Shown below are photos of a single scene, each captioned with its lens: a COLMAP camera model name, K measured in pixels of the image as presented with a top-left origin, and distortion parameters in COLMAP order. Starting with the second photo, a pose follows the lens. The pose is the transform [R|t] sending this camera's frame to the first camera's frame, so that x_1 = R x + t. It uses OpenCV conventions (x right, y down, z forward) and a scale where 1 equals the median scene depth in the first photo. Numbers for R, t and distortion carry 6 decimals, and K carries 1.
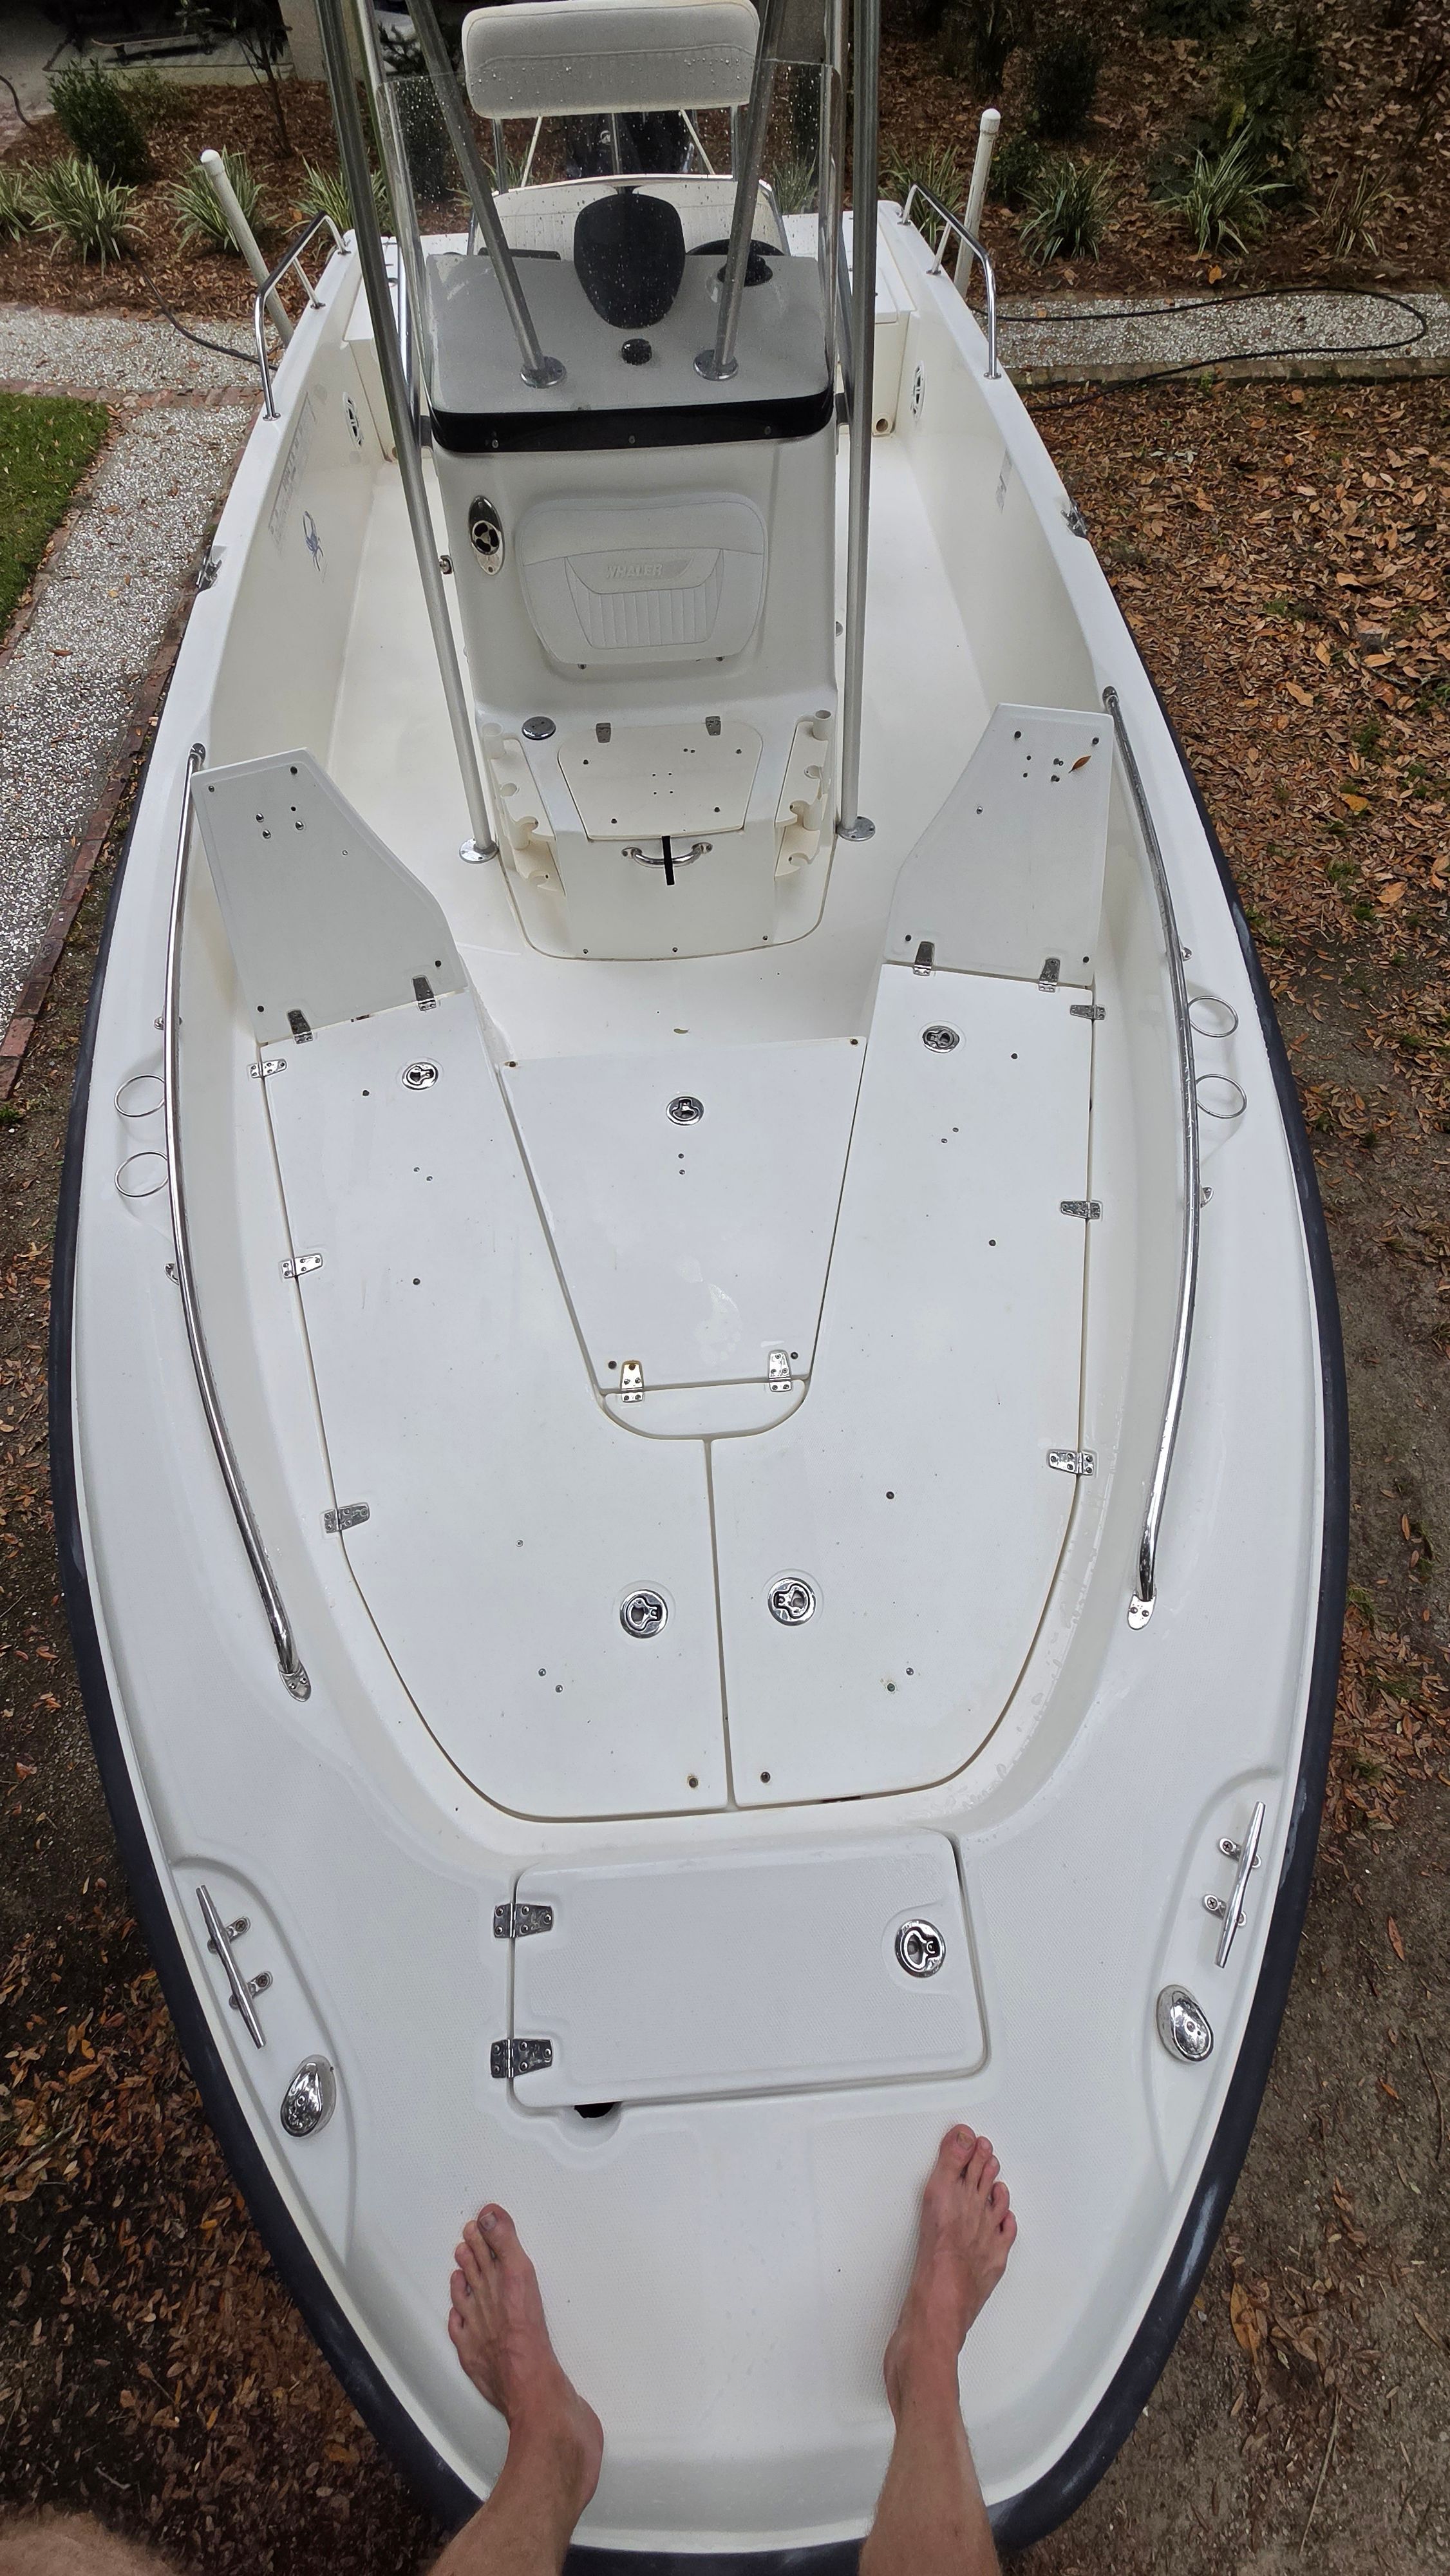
lens RADIAL K [[1065.4, 0, 733.4], [0, 1065.4, 1305.0], [0, 0, 1]] dist [-0.002525, -0.000920]
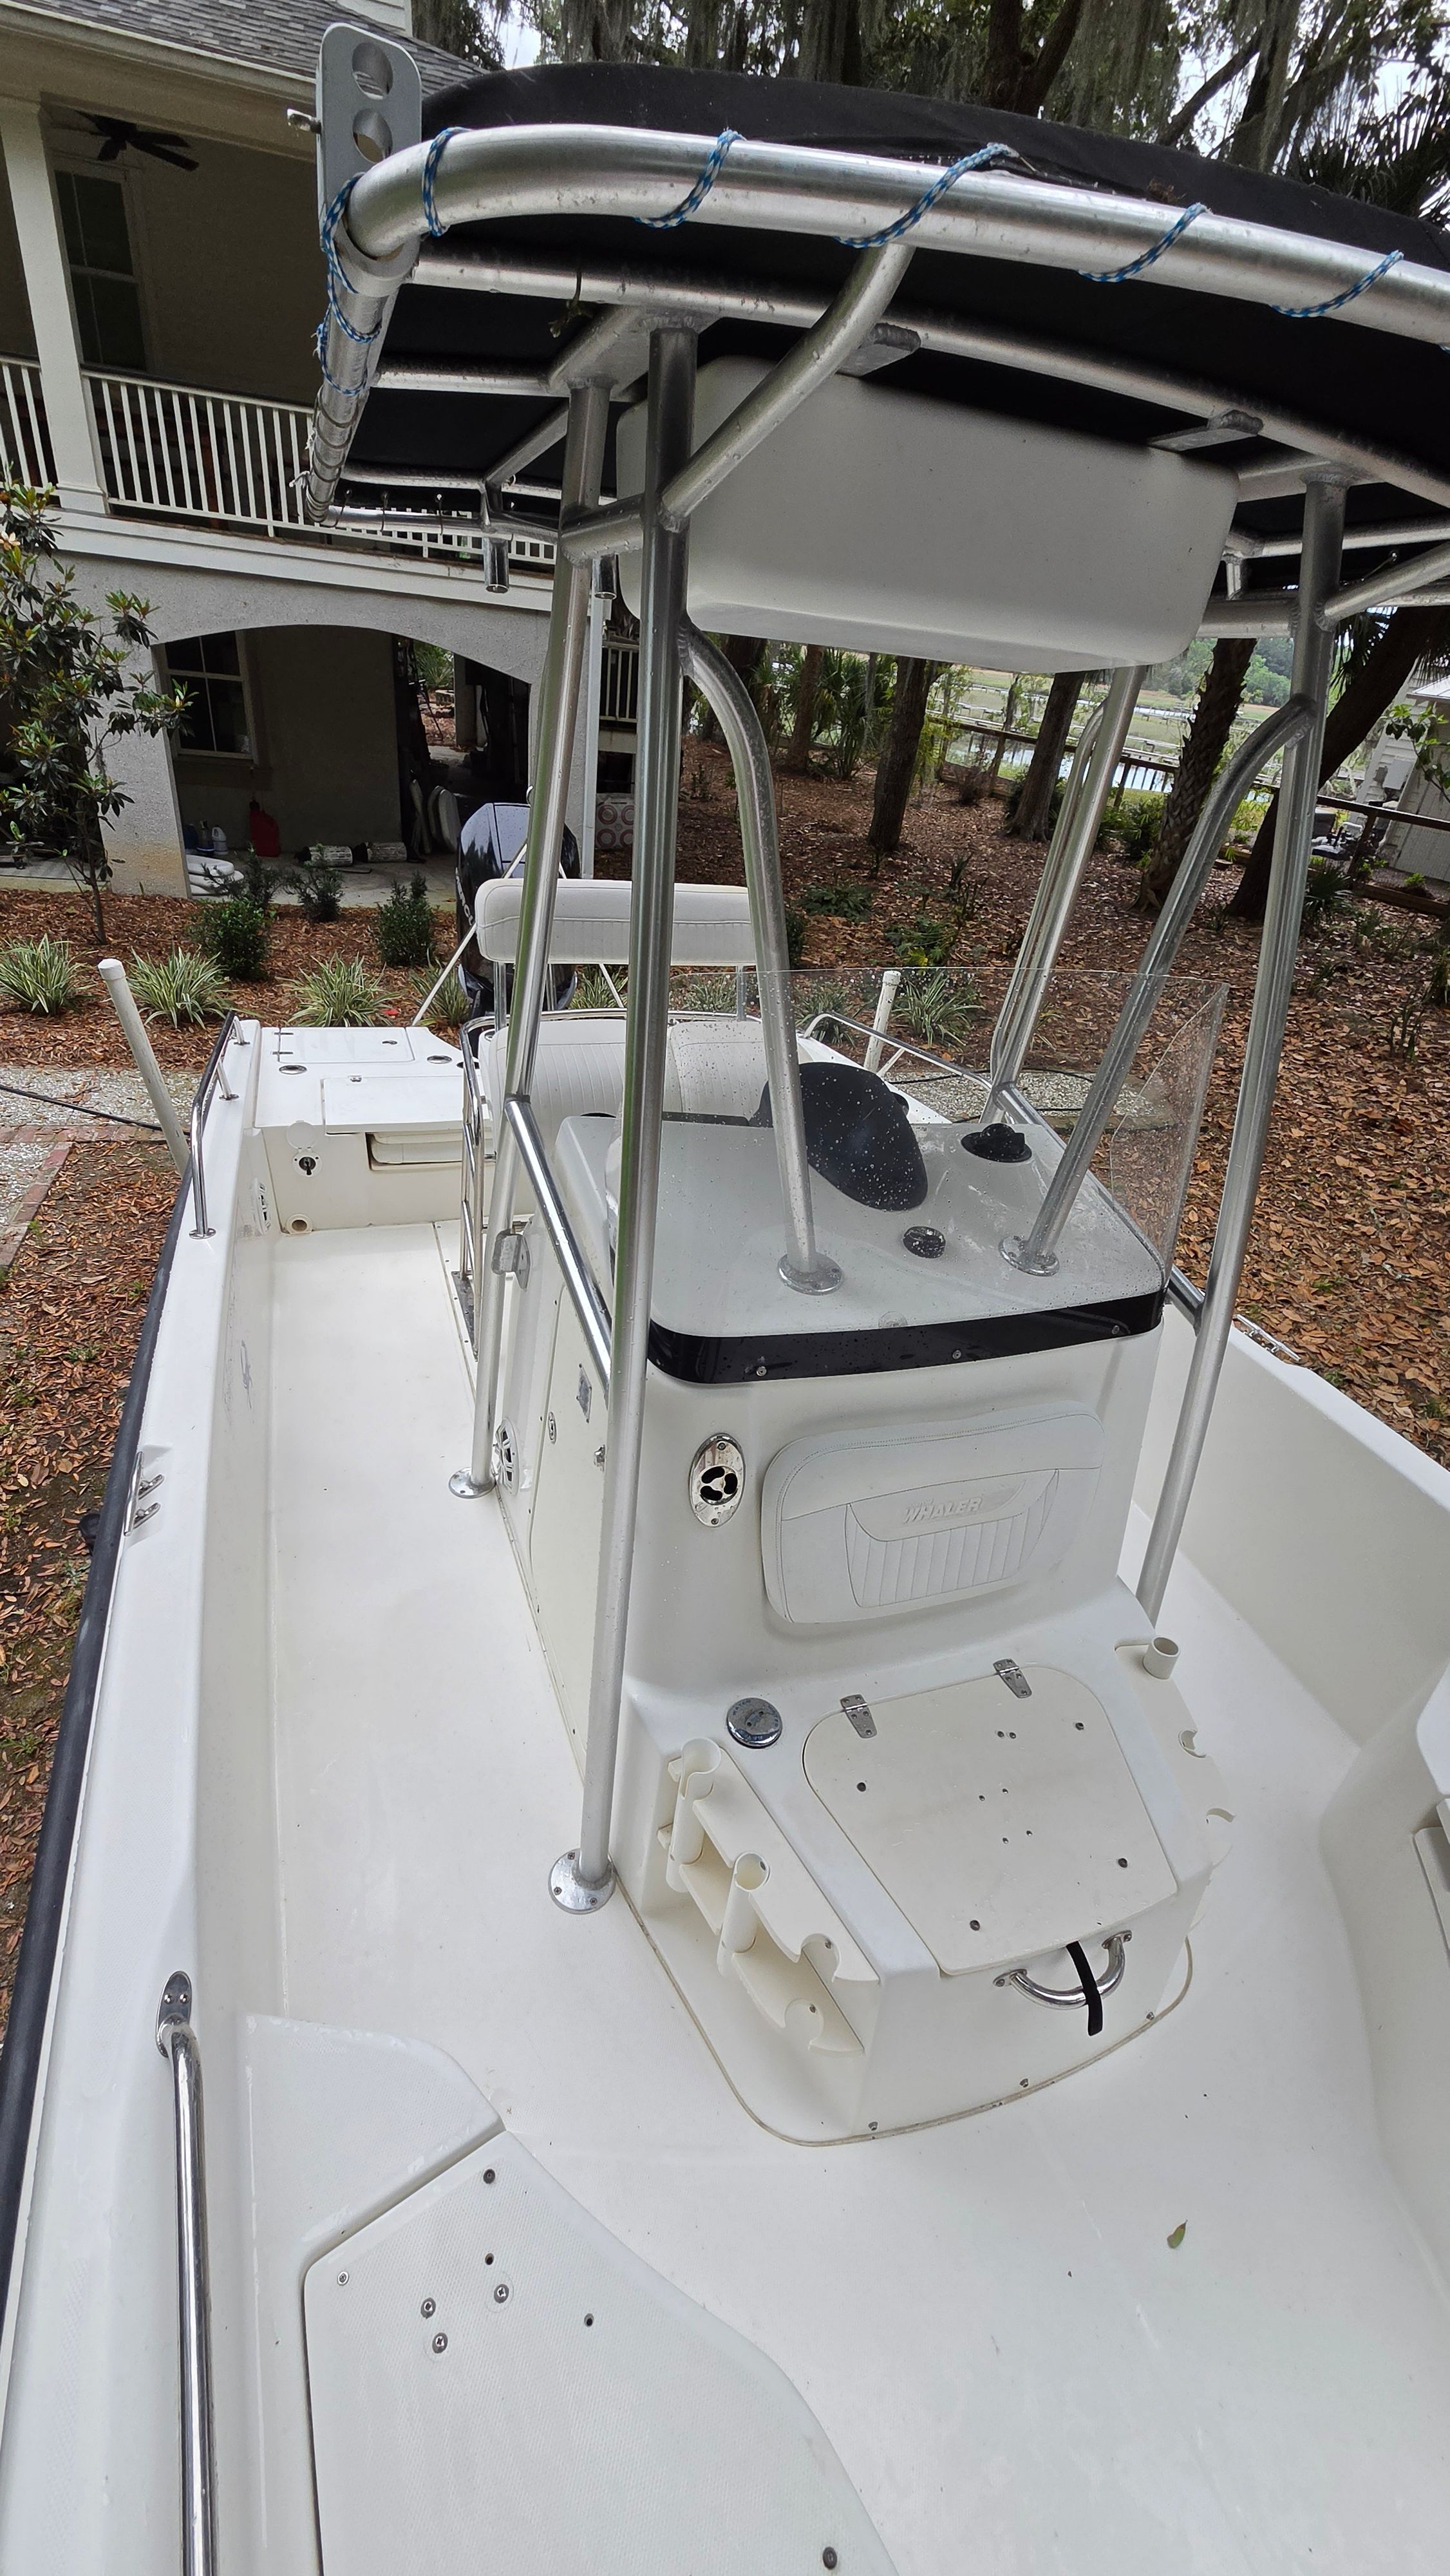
lens RADIAL K [[1065.4, 0, 734.4], [0, 1065.4, 1277.0], [0, 0, 1]] dist [-0.002525, -0.000920]
pose [[0.956812, -0.031607, 0.288983, -0.289115], [0.173432, 0.859854, -0.480180, -0.380648], [-0.233306, 0.509561, 0.828200, 0.306599]]
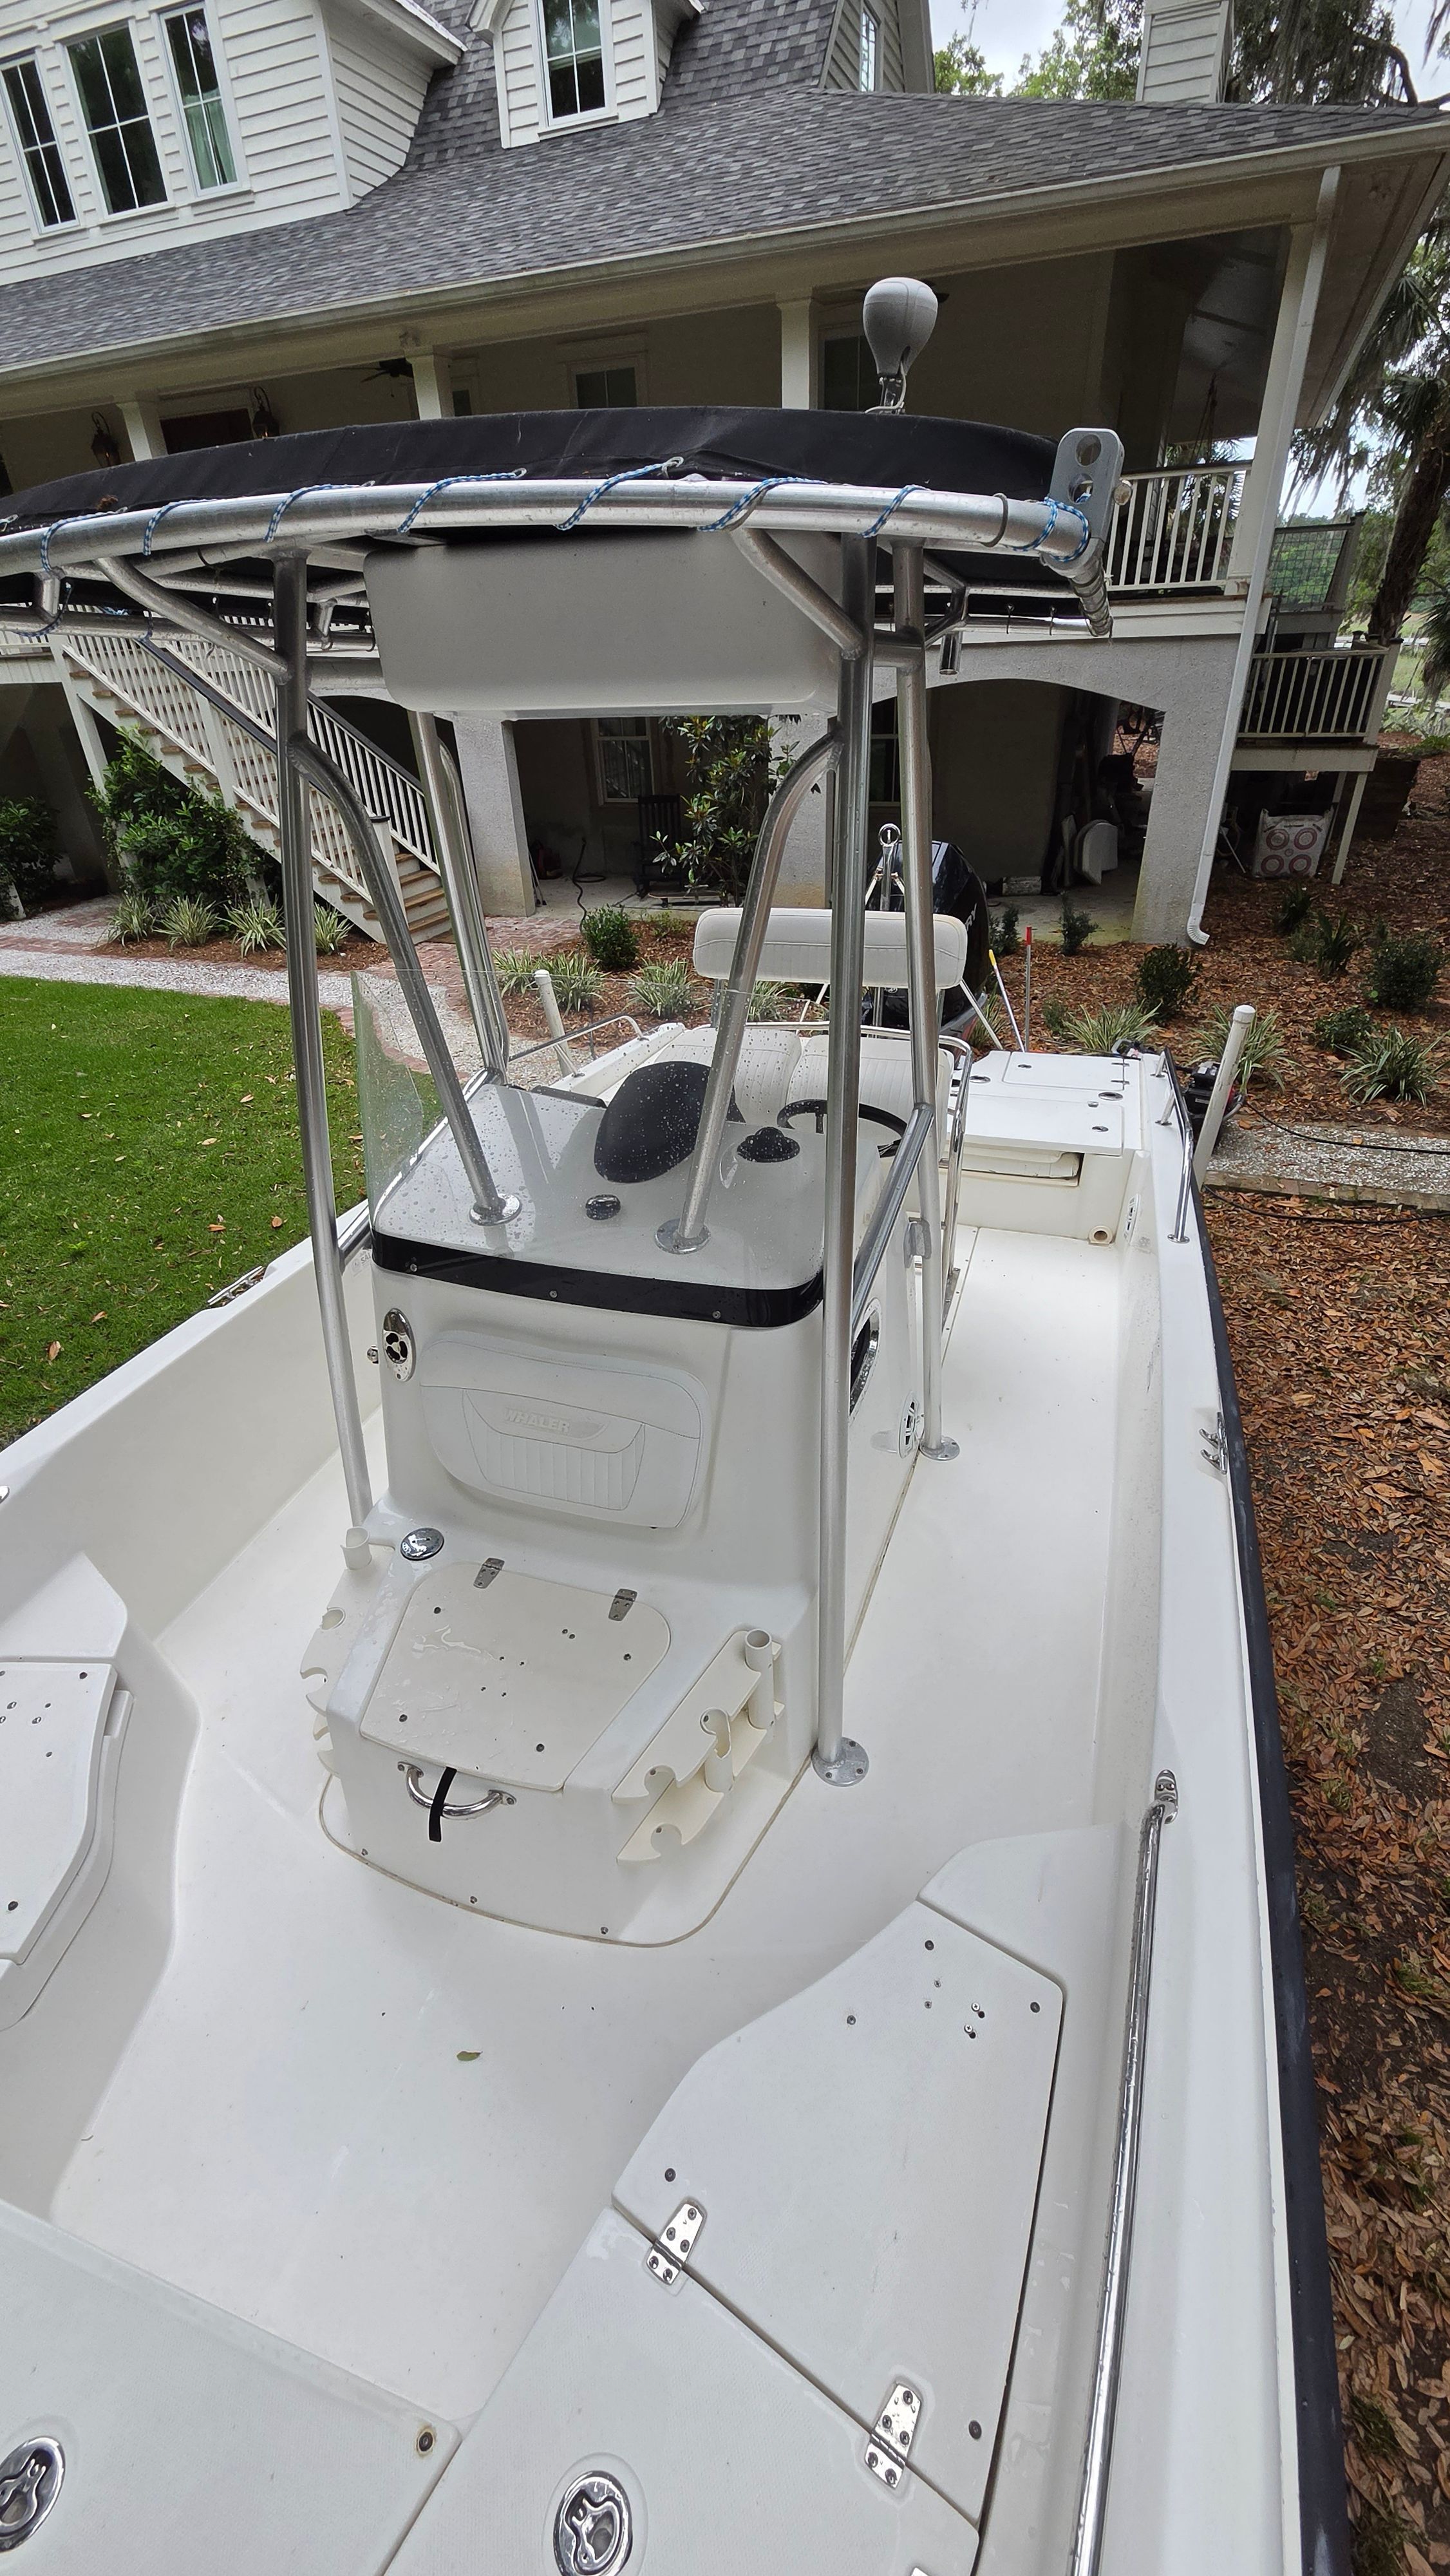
lens RADIAL K [[1065.4, 0, 732.6], [0, 1065.4, 1295.5], [0, 0, 1]] dist [-0.002525, -0.000920]
pose [[0.924706, 0.185024, -0.332693, 0.205409], [-0.325991, 0.836191, -0.441038, -0.341763], [0.196592, 0.516285, 0.833547, 0.240376]]
